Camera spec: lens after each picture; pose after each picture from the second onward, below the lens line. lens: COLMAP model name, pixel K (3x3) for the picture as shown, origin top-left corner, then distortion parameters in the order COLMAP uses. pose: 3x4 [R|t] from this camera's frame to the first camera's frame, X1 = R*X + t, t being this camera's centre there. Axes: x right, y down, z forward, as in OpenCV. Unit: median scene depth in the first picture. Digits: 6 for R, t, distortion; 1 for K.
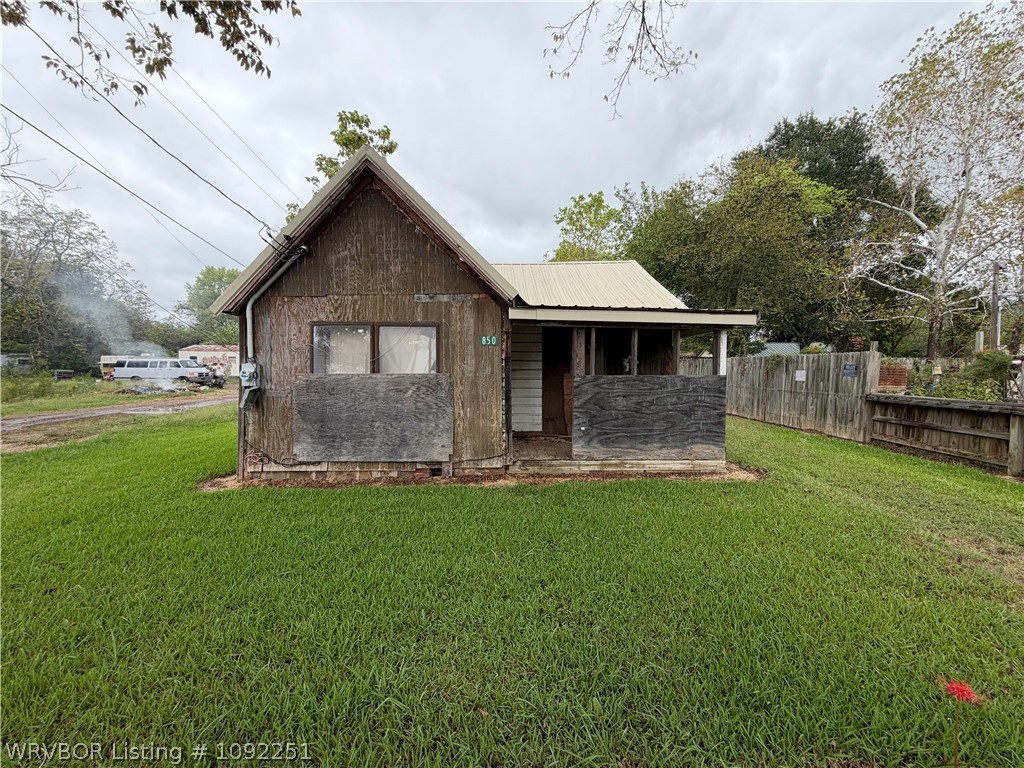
lens RADIAL K [[402.5, 0, 512.0], [0, 402.5, 384.0], [0, 0, 1]] dist [0.000701, 0.000052]
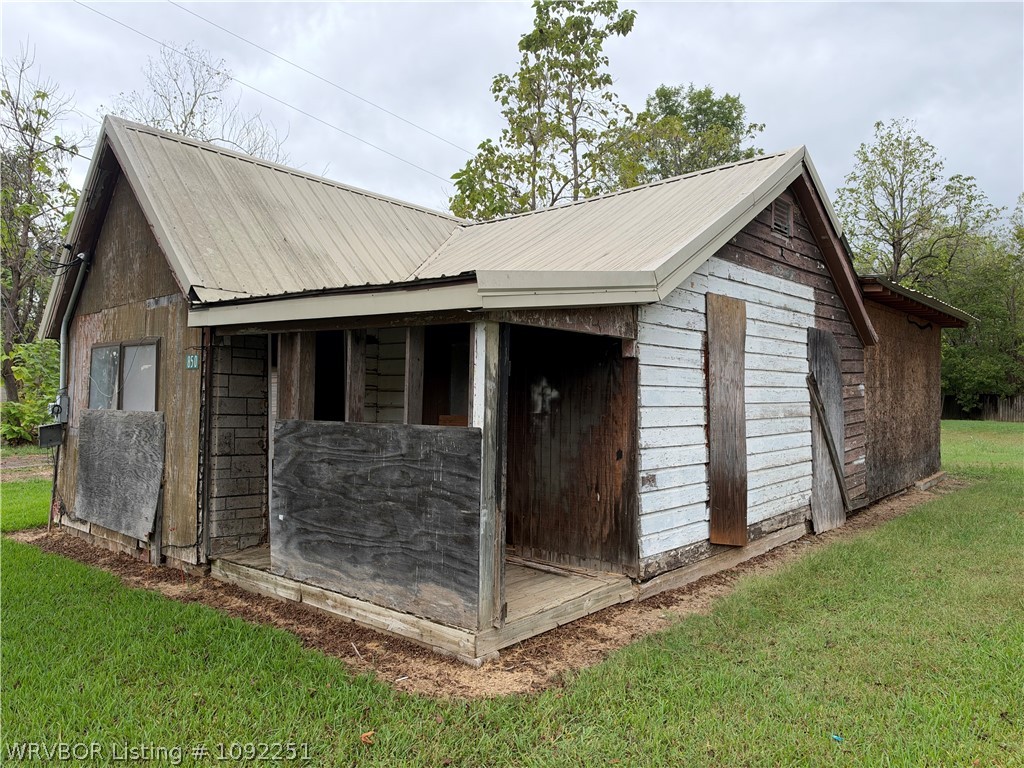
lens RADIAL K [[729.3, 0, 512.0], [0, 729.3, 384.0], [0, 0, 1]] dist [0.097940, -0.191462]
pose [[0.742866, -0.007041, -0.669403, 1.076259], [-0.031472, 0.998472, -0.045428, -0.033863], [0.668700, 0.054814, 0.741509, 0.457629]]
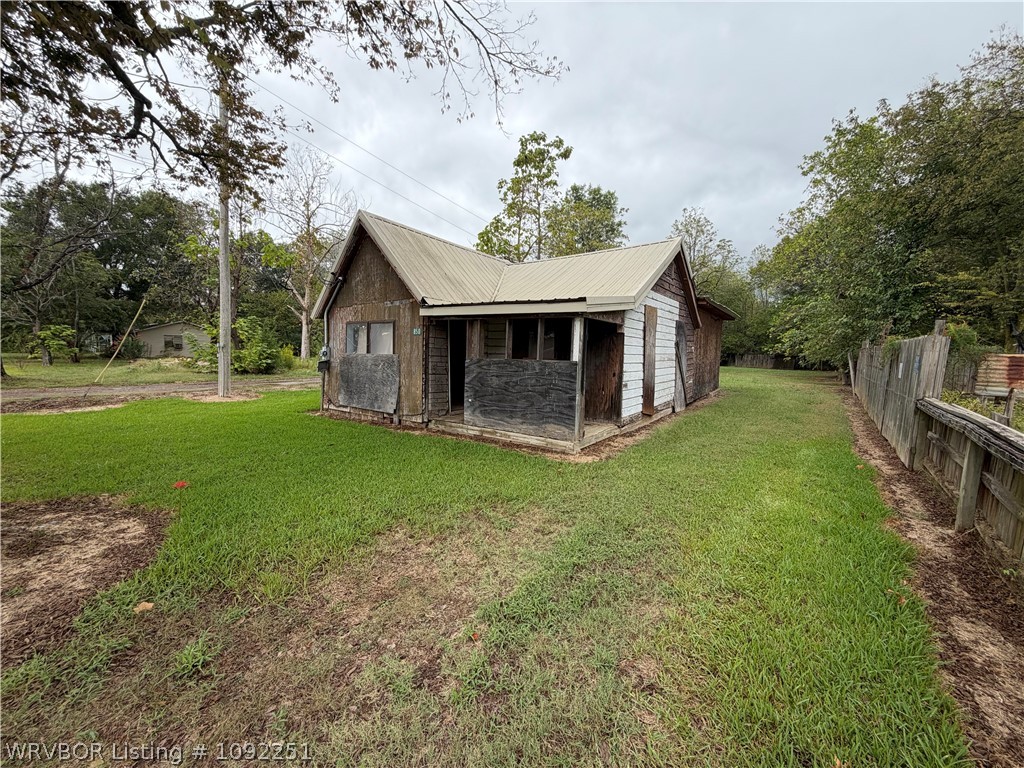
lens RADIAL K [[402.5, 0, 512.0], [0, 402.5, 384.0], [0, 0, 1]] dist [0.000701, 0.000052]
pose [[0.799073, 0.060939, -0.598138, 1.028688], [-0.040878, 0.998055, 0.047072, -0.004774], [0.599843, -0.013163, 0.800009, 0.071571]]
